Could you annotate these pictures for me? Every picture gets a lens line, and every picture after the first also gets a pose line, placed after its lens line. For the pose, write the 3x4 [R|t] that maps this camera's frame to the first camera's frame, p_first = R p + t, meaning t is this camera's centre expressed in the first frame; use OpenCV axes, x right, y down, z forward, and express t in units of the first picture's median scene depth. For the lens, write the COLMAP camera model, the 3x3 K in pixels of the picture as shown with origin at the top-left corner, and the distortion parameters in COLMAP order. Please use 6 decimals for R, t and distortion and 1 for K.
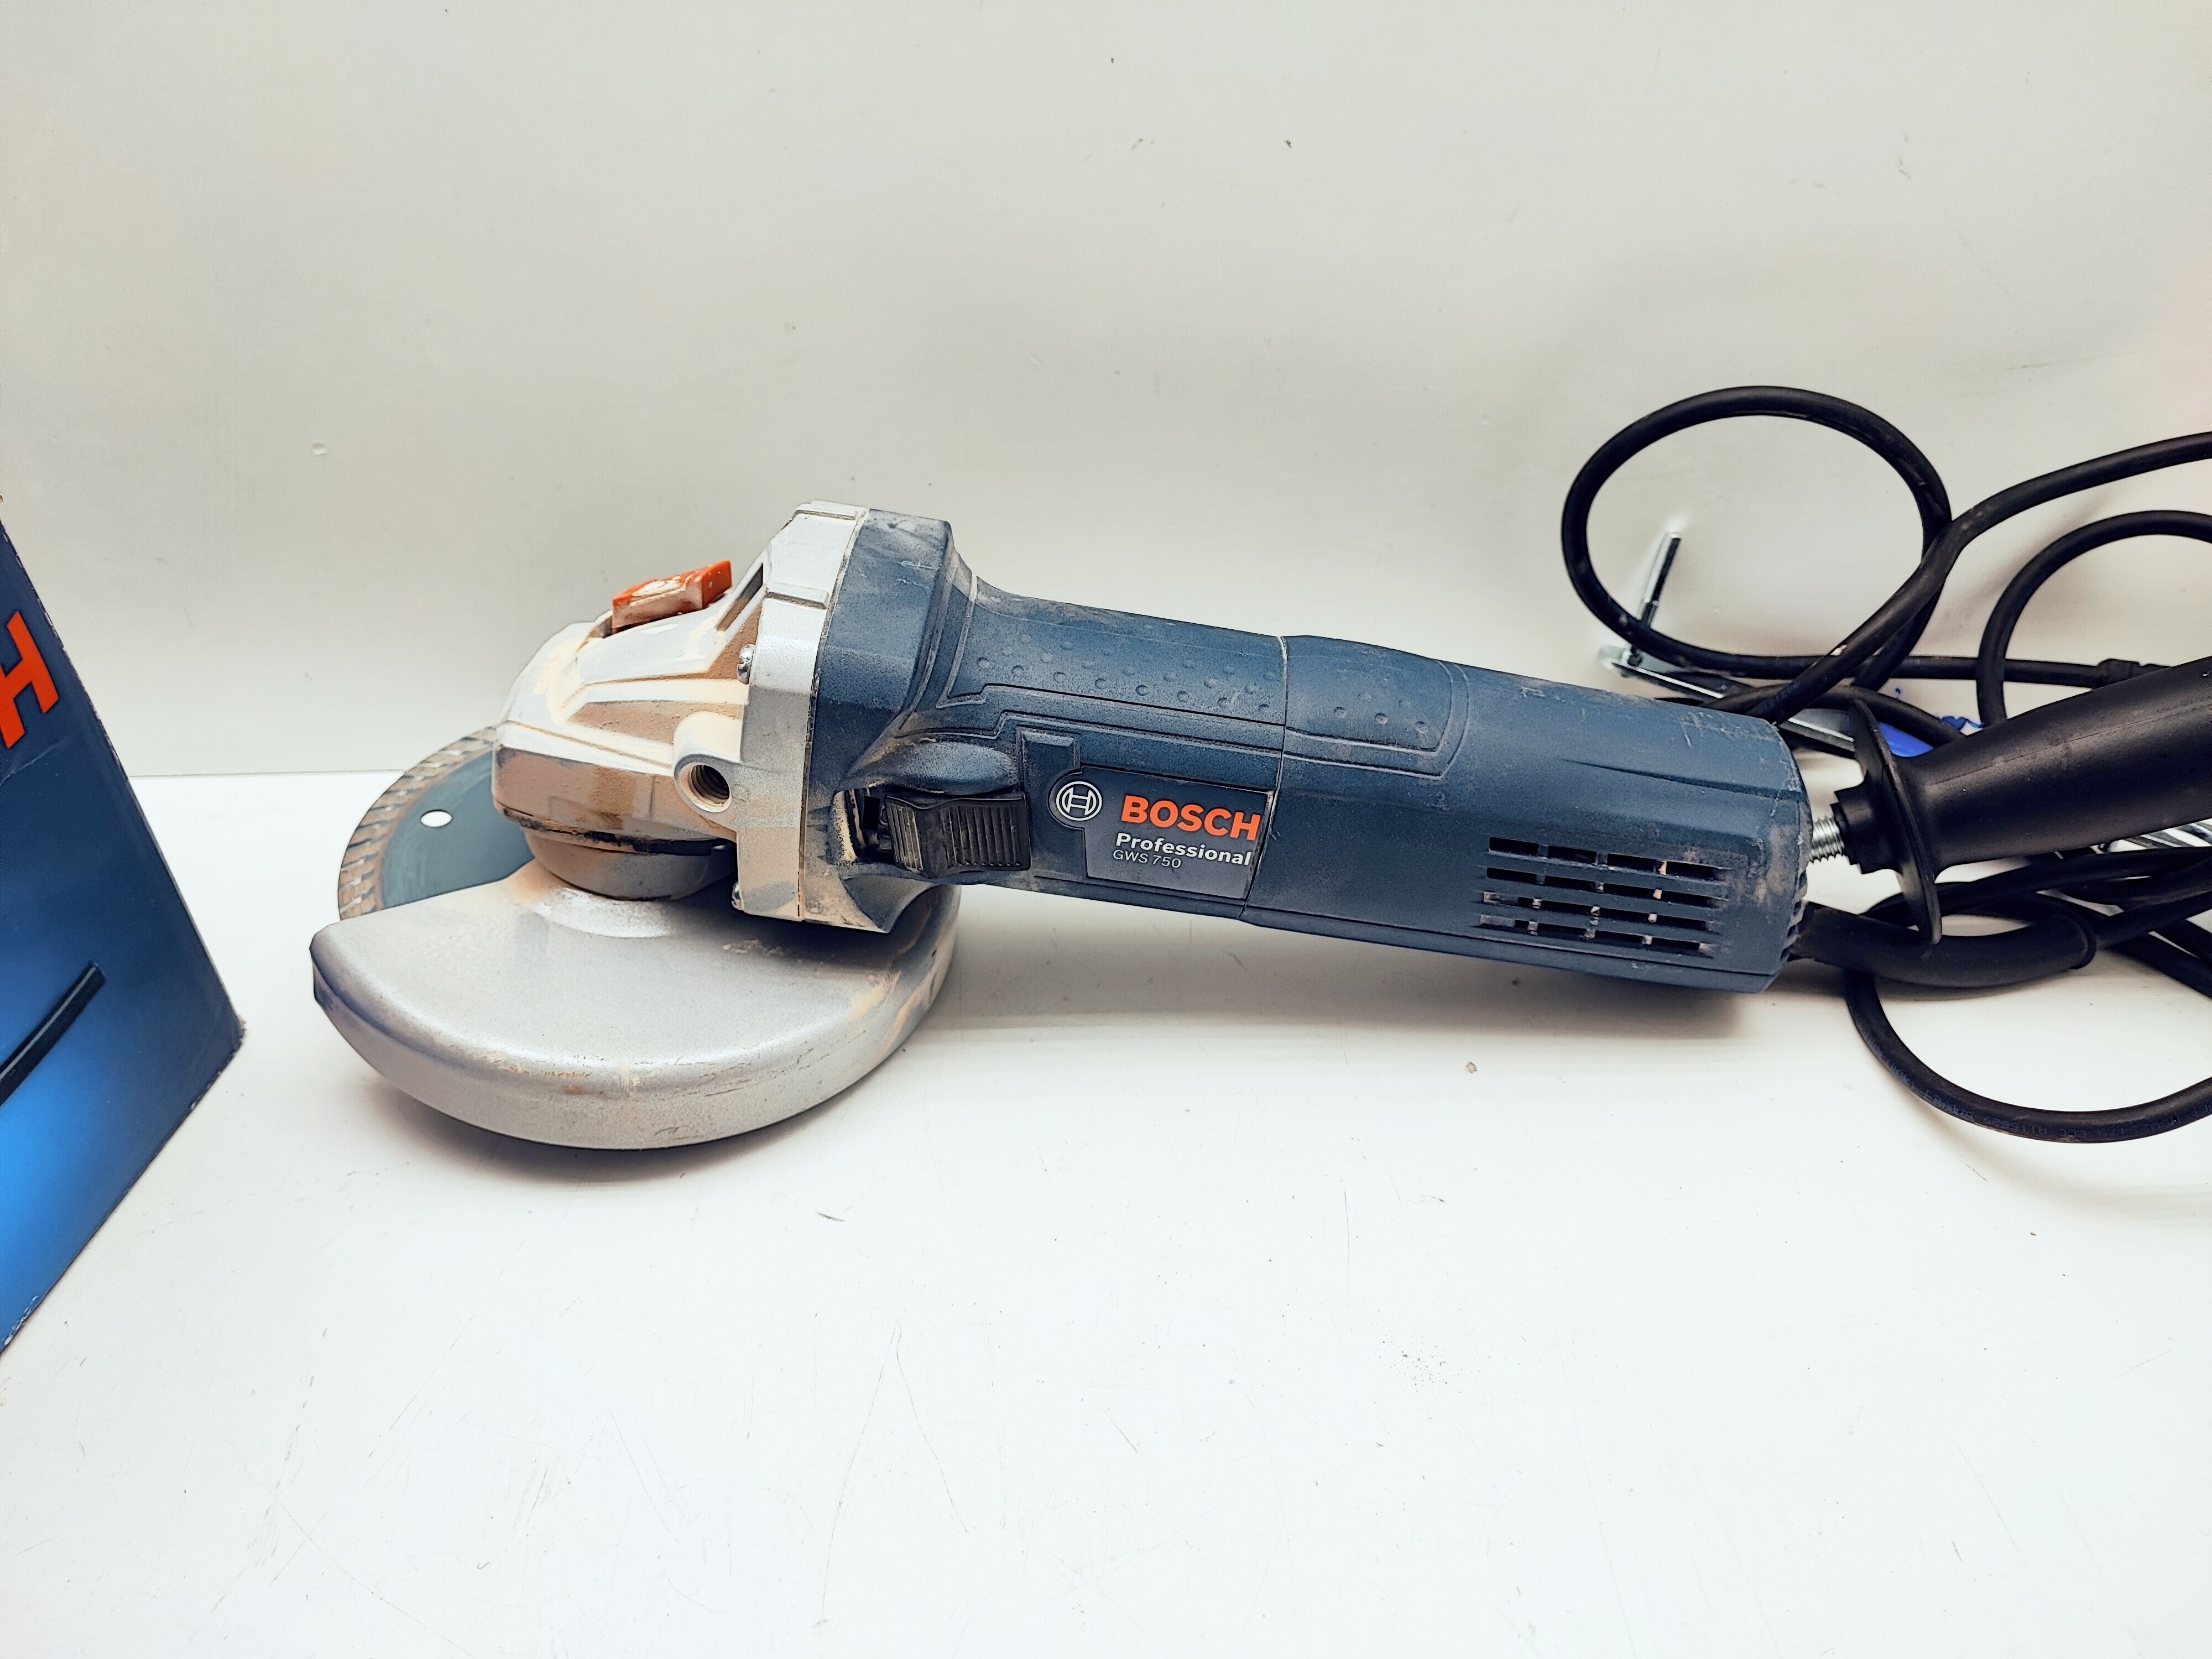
lens RADIAL K [[1619.6, 0, 1106.0], [0, 1619.6, 829.5], [0, 0, 1]] dist [-0.007152, -0.004685]
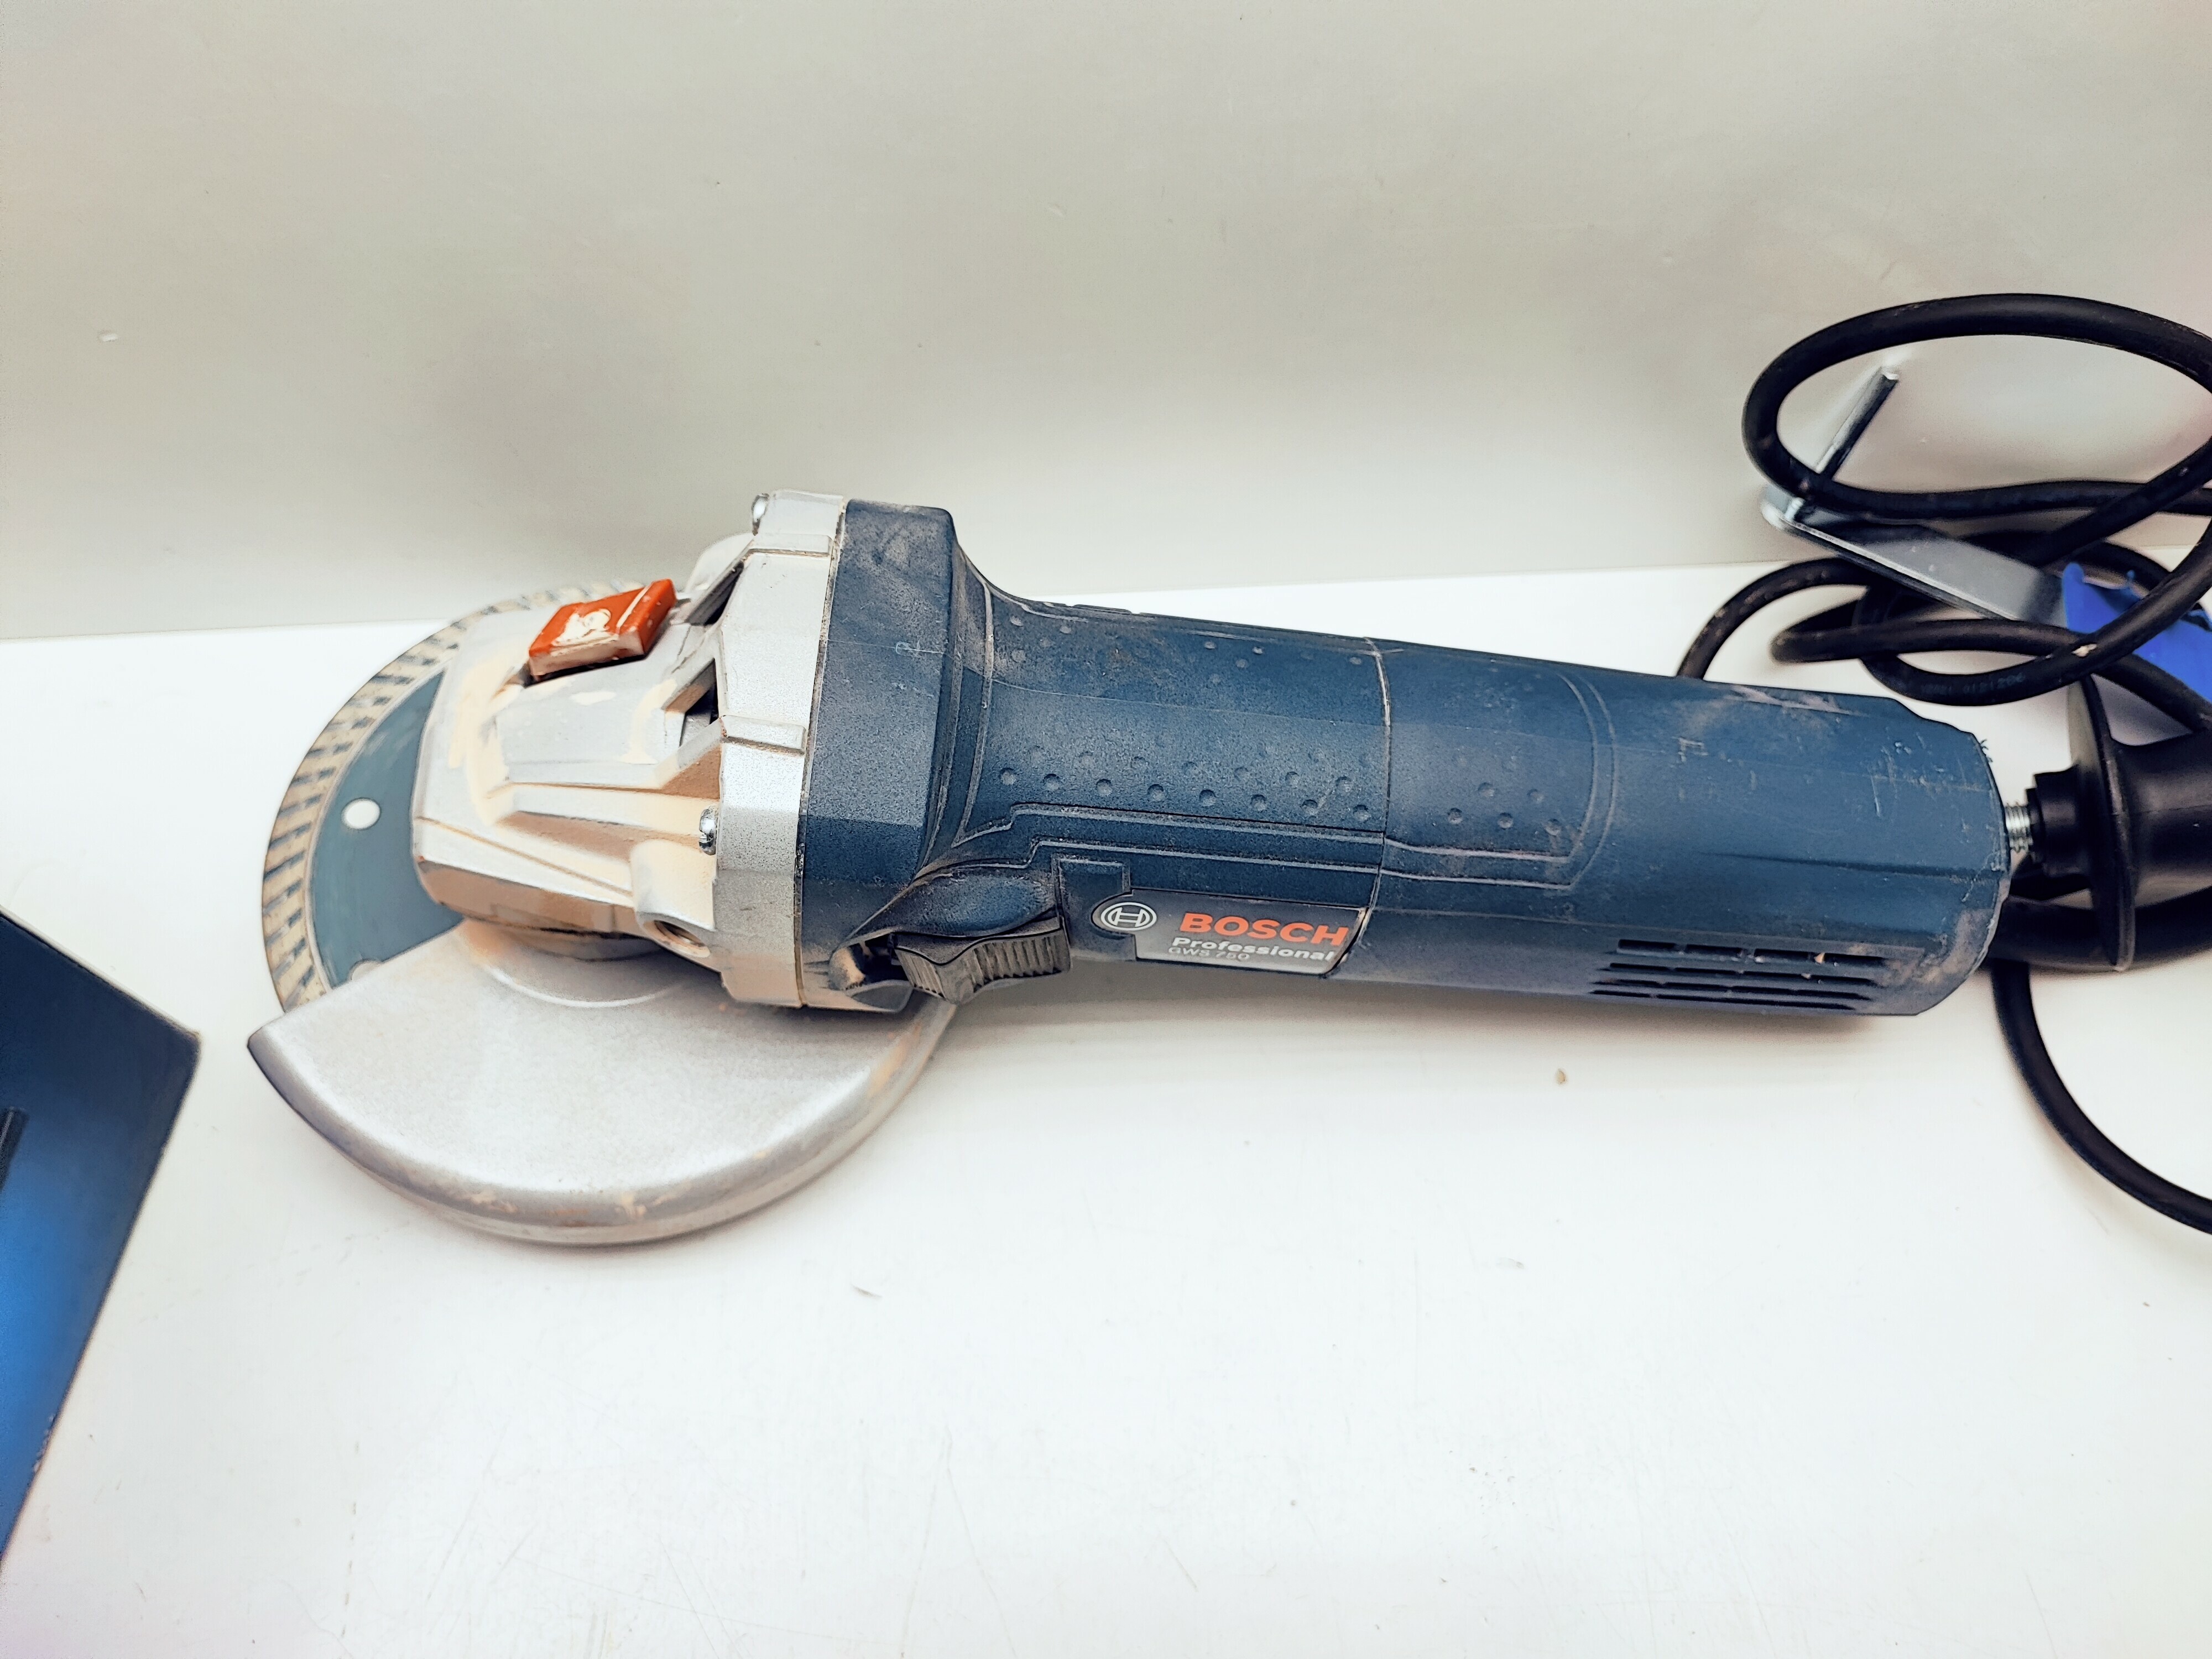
lens RADIAL K [[1619.6, 0, 1106.0], [0, 1619.6, 829.5], [0, 0, 1]] dist [-0.007152, -0.004685]
pose [[0.999897, -0.009456, -0.010840, -0.018919], [0.013180, 0.904127, 0.427061, -0.407338], [0.005763, -0.427160, 0.904158, 0.269010]]
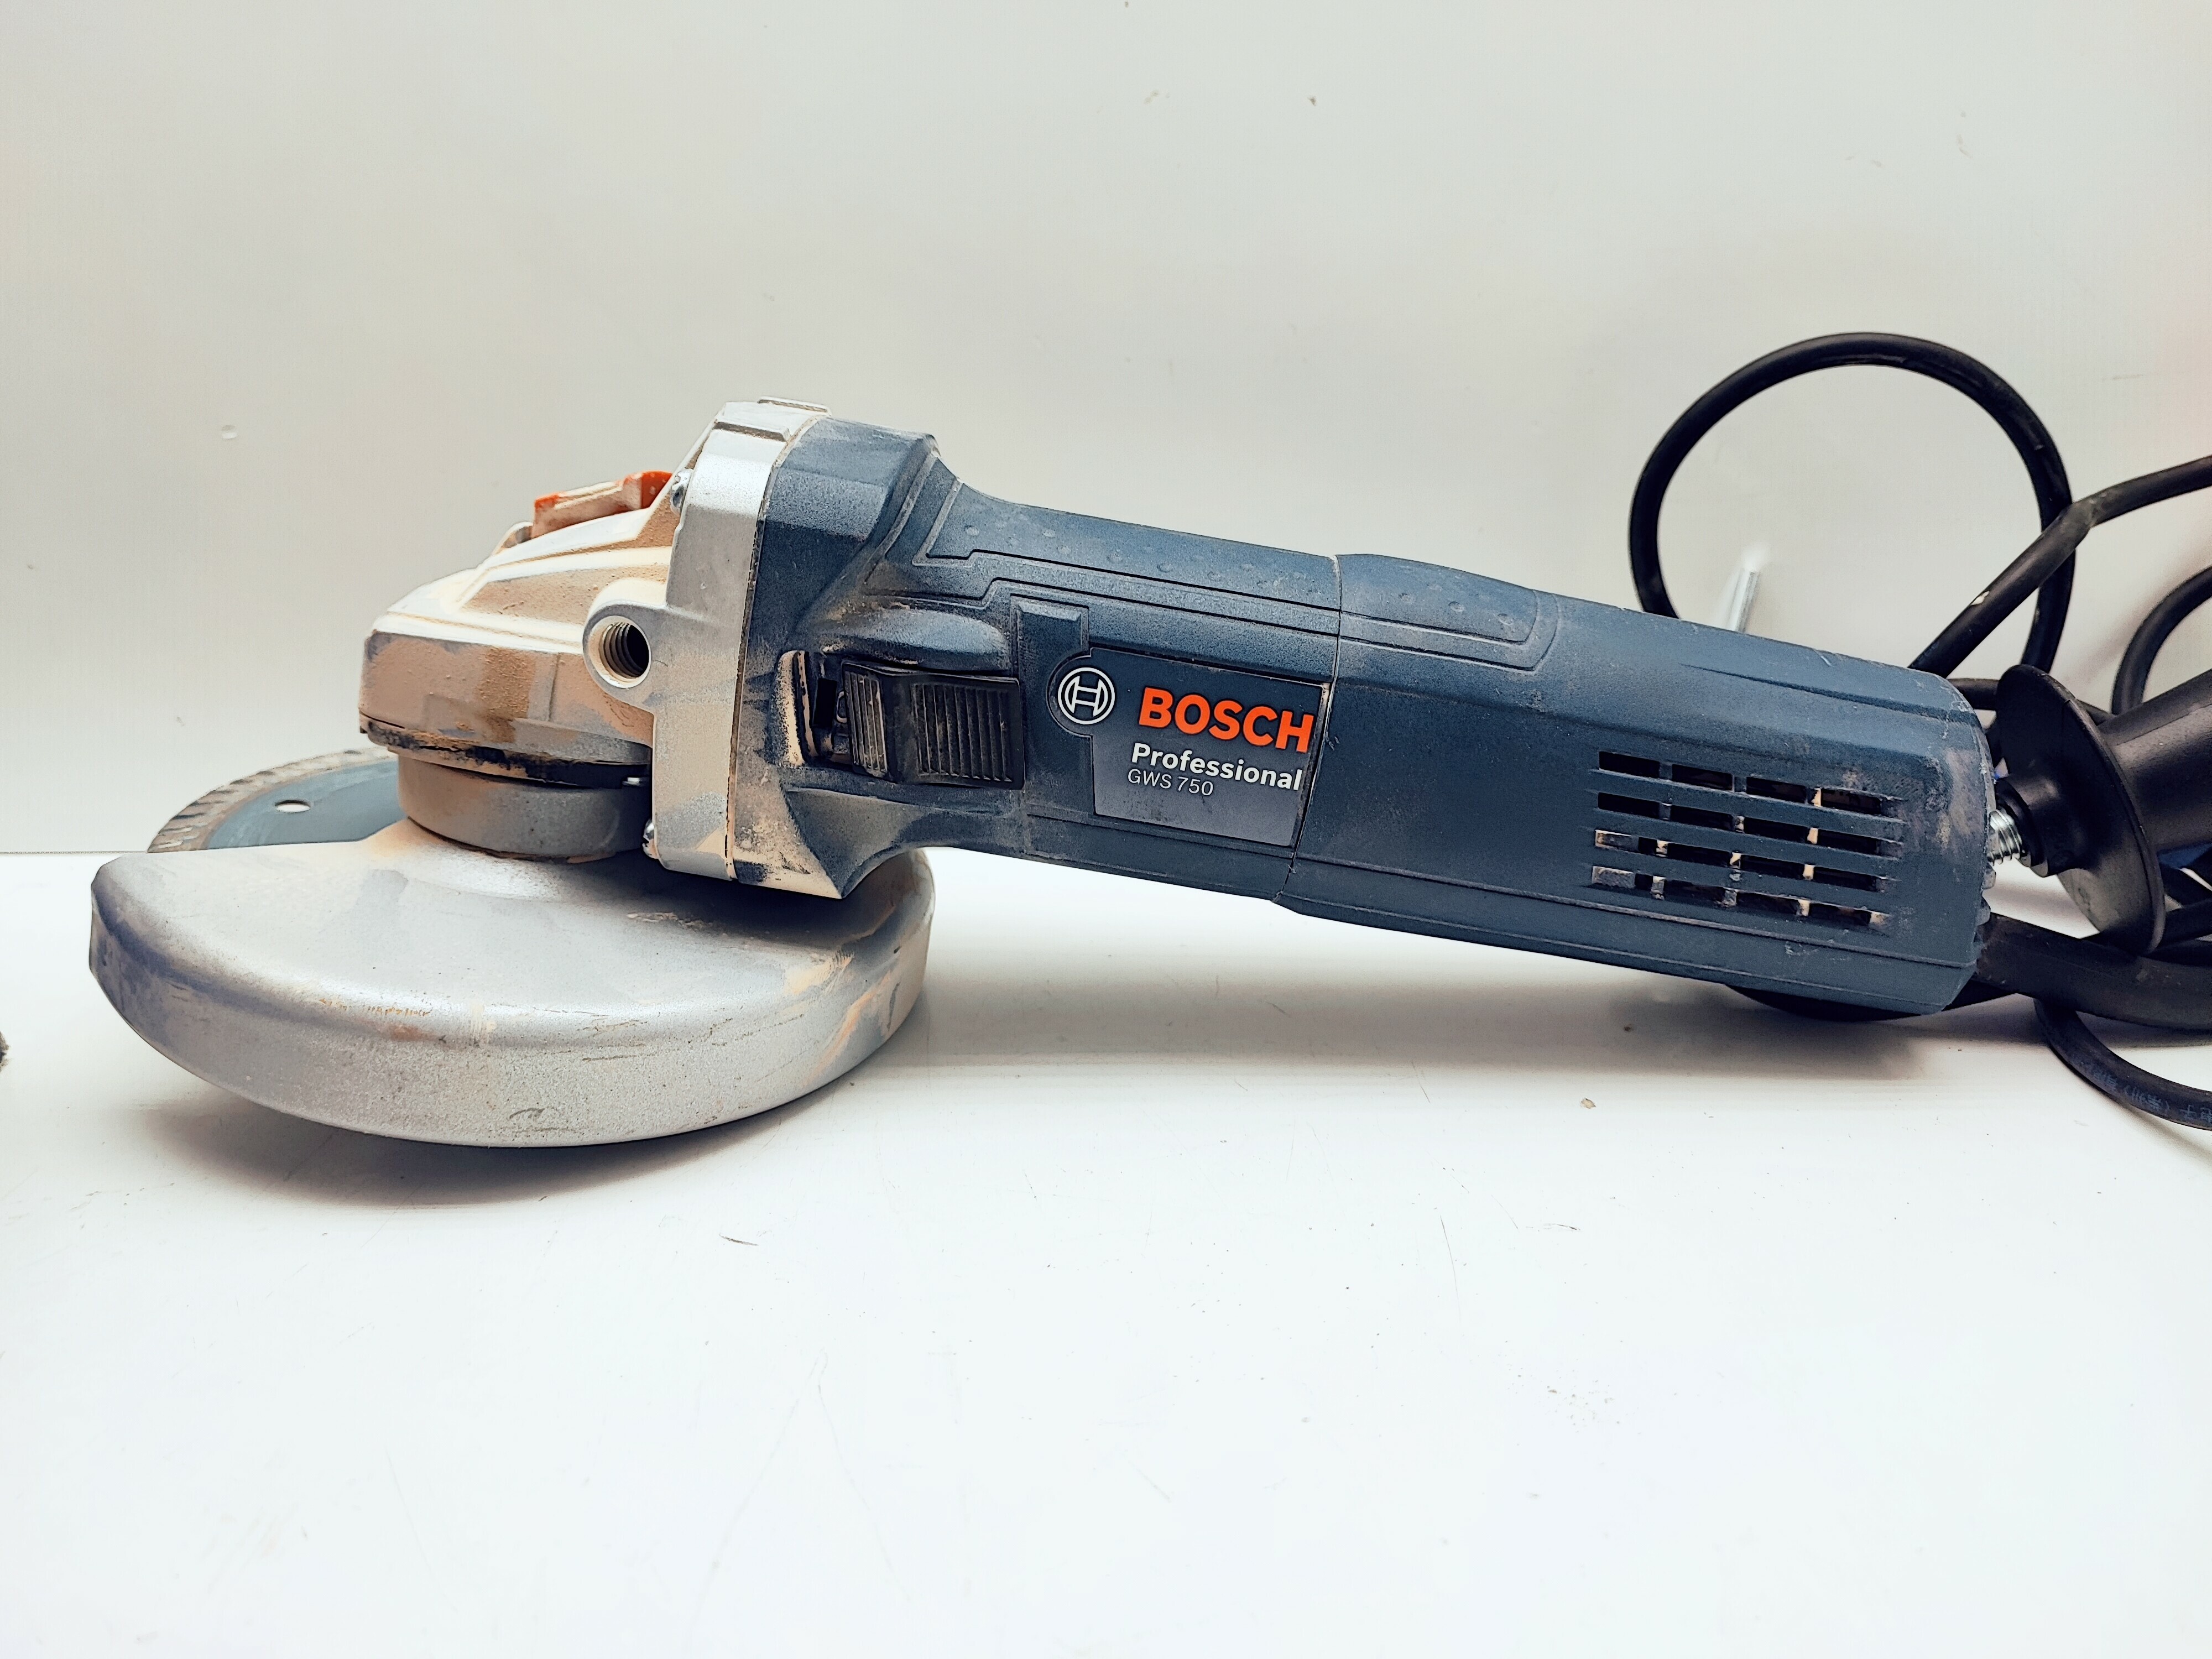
lens RADIAL K [[1632.1, 0, 1106.0], [0, 1632.1, 829.5], [0, 0, 1]] dist [-0.042295, 0.074361]
pose [[0.999926, 0.007601, 0.009509, -0.013978], [-0.004396, 0.953879, -0.300159, 0.284648], [-0.011352, 0.300095, 0.953842, 0.248931]]
